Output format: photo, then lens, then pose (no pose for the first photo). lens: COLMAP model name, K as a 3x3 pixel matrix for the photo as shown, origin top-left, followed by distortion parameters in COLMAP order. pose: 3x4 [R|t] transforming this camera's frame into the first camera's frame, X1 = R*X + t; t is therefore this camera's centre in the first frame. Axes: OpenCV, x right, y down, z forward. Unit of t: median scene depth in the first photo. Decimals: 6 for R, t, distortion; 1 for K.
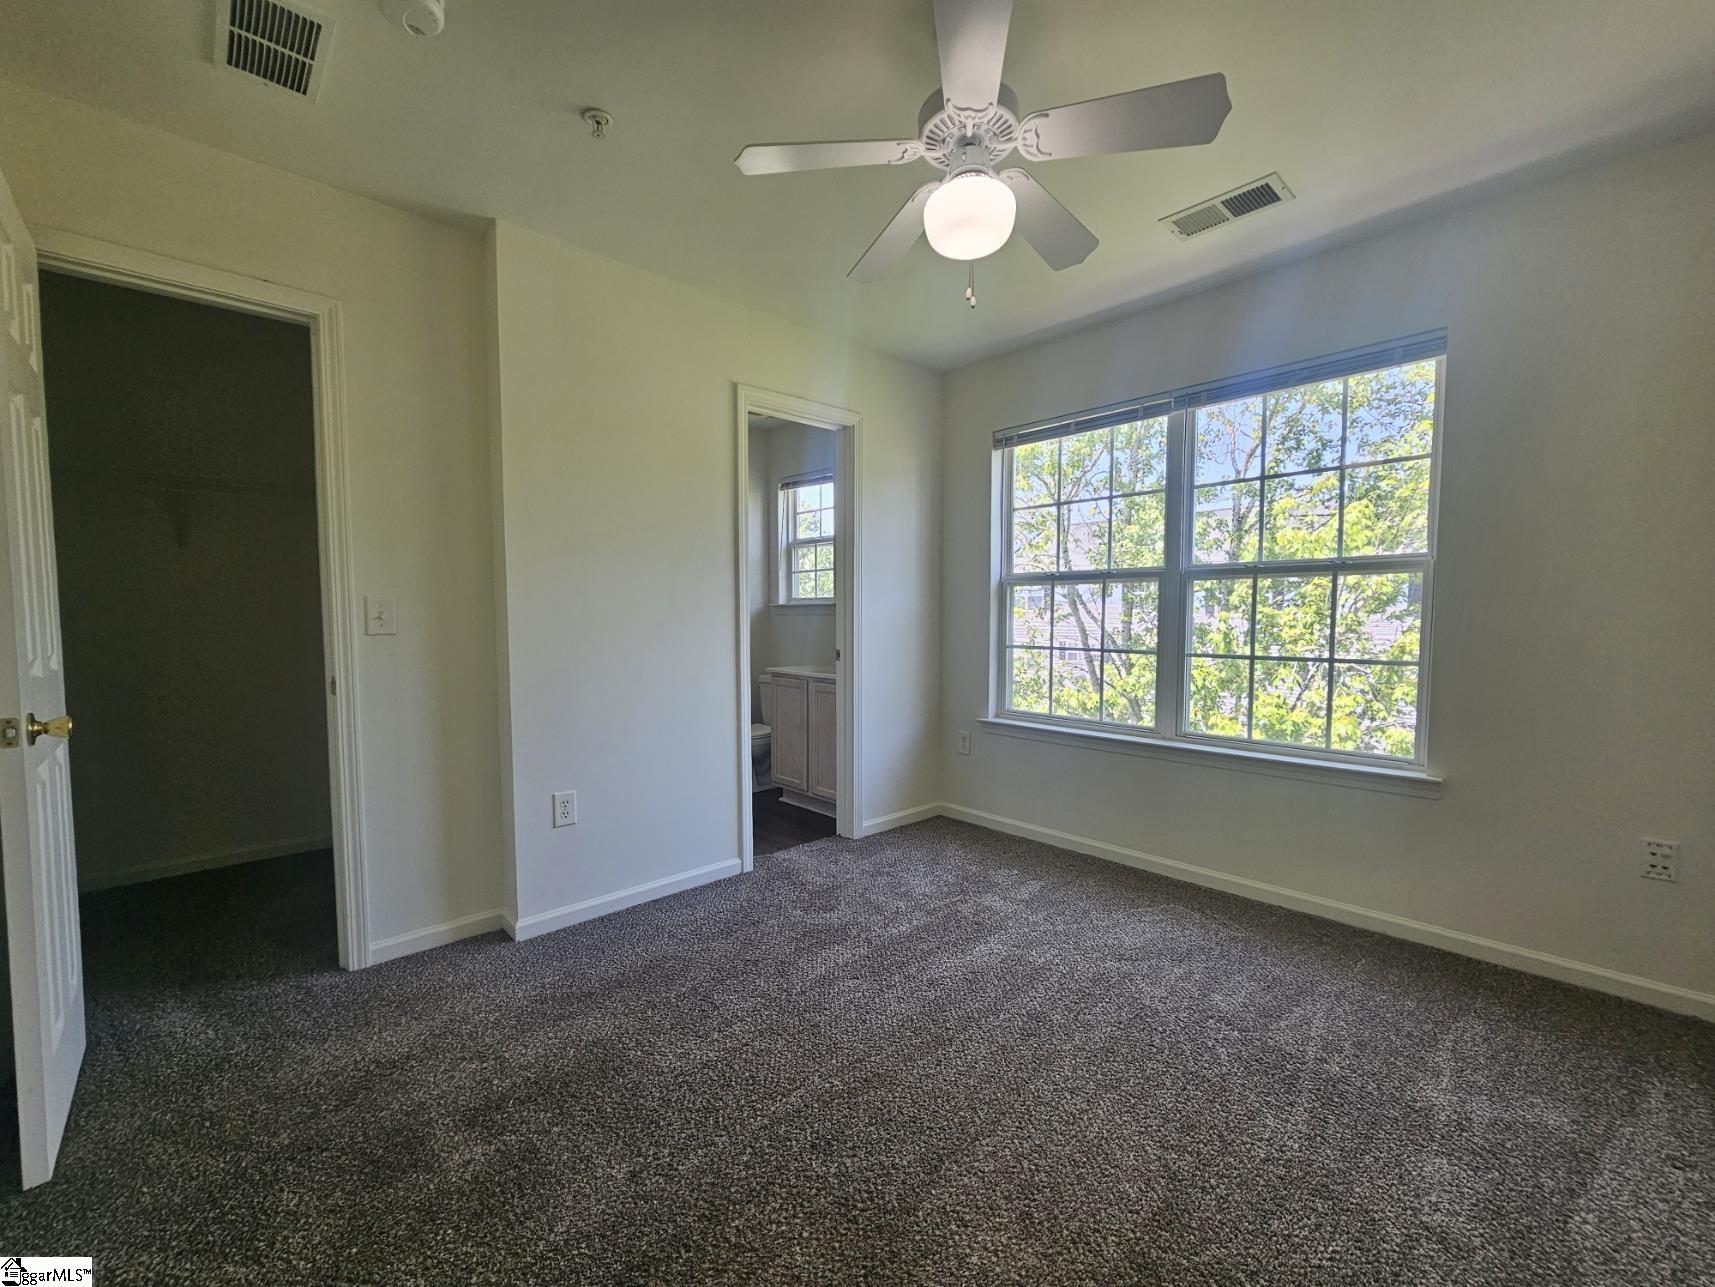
lens RADIAL K [[694.3, 0, 864.0], [0, 694.3, 653.9], [0, 0, 1]] dist [-0.000368, -0.000104]
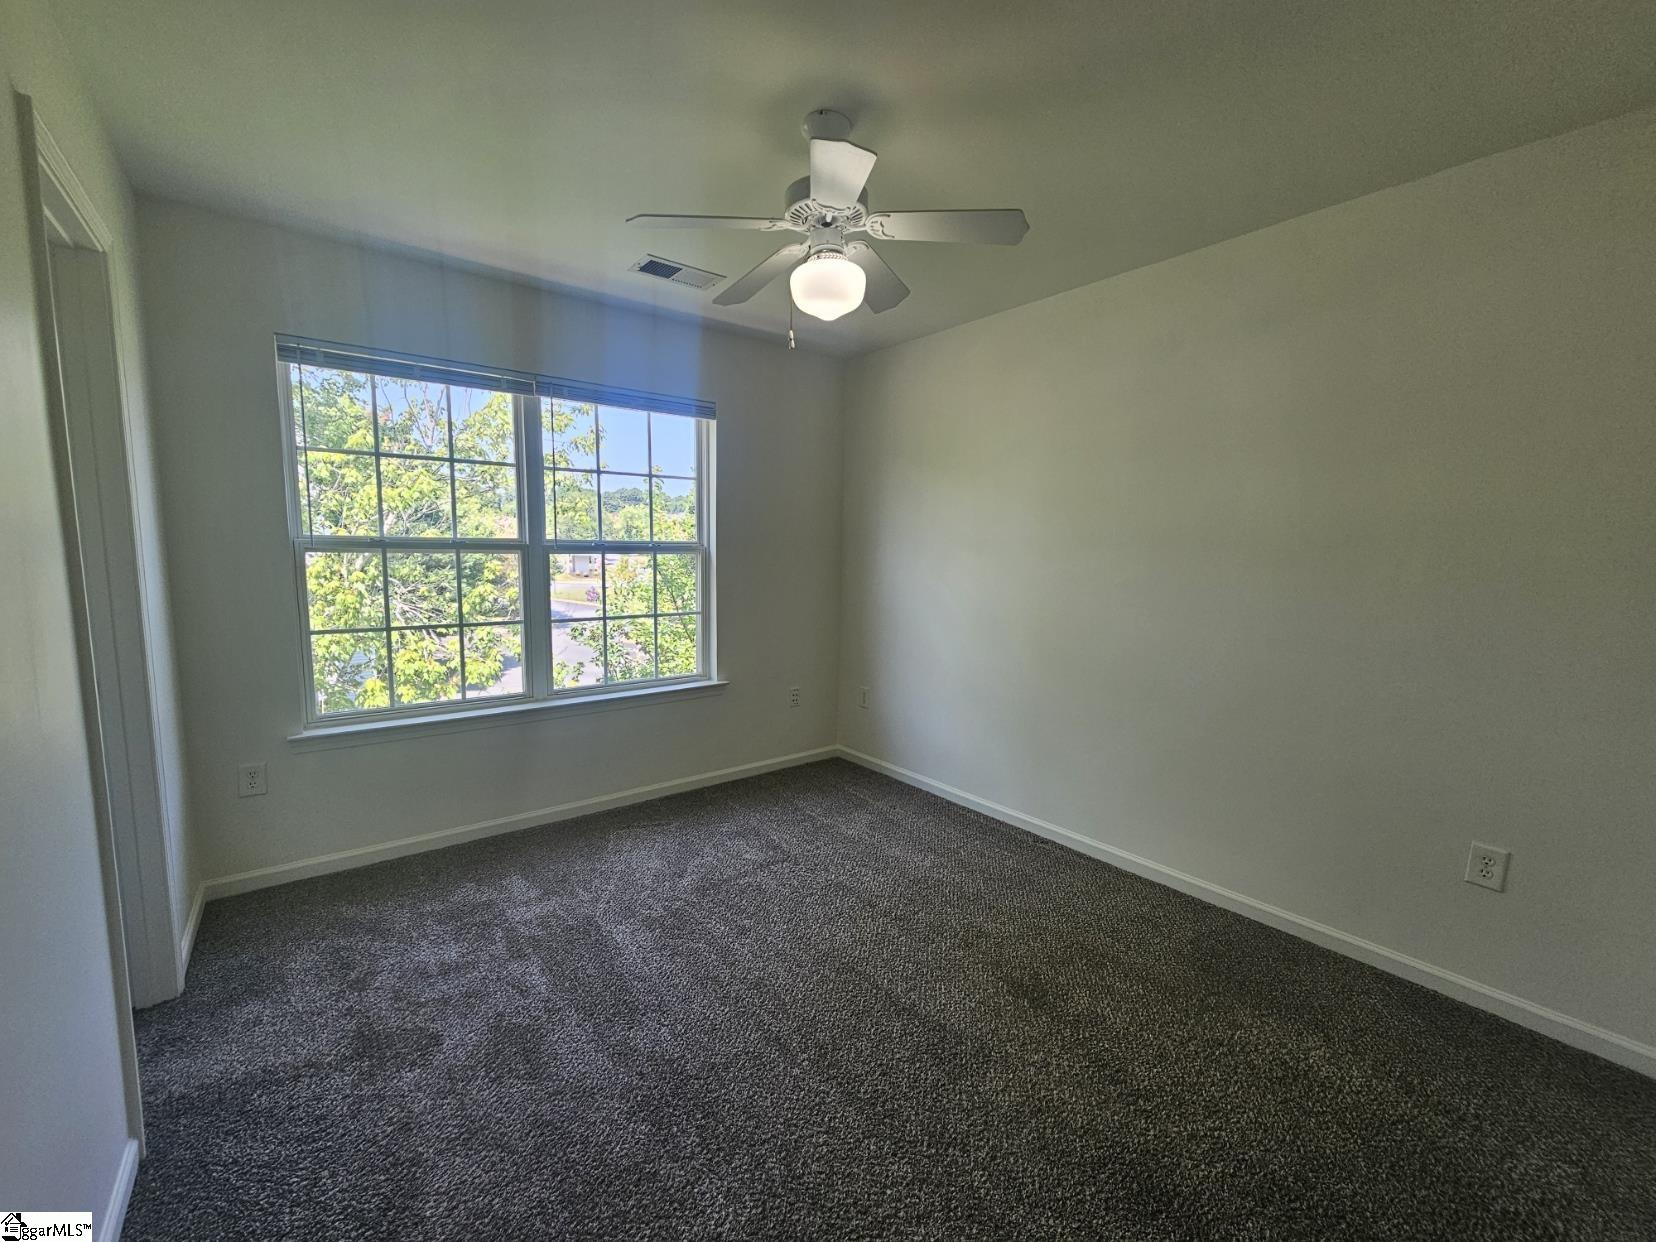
lens RADIAL K [[653.2, 0, 828.0], [0, 653.2, 621.0], [0, 0, 1]] dist [0.000094, 0.000045]
pose [[0.111329, -0.100045, 0.988735, -0.535795], [0.045435, 0.994392, 0.095502, -0.081798], [-0.992744, 0.034291, 0.115250, 0.455217]]
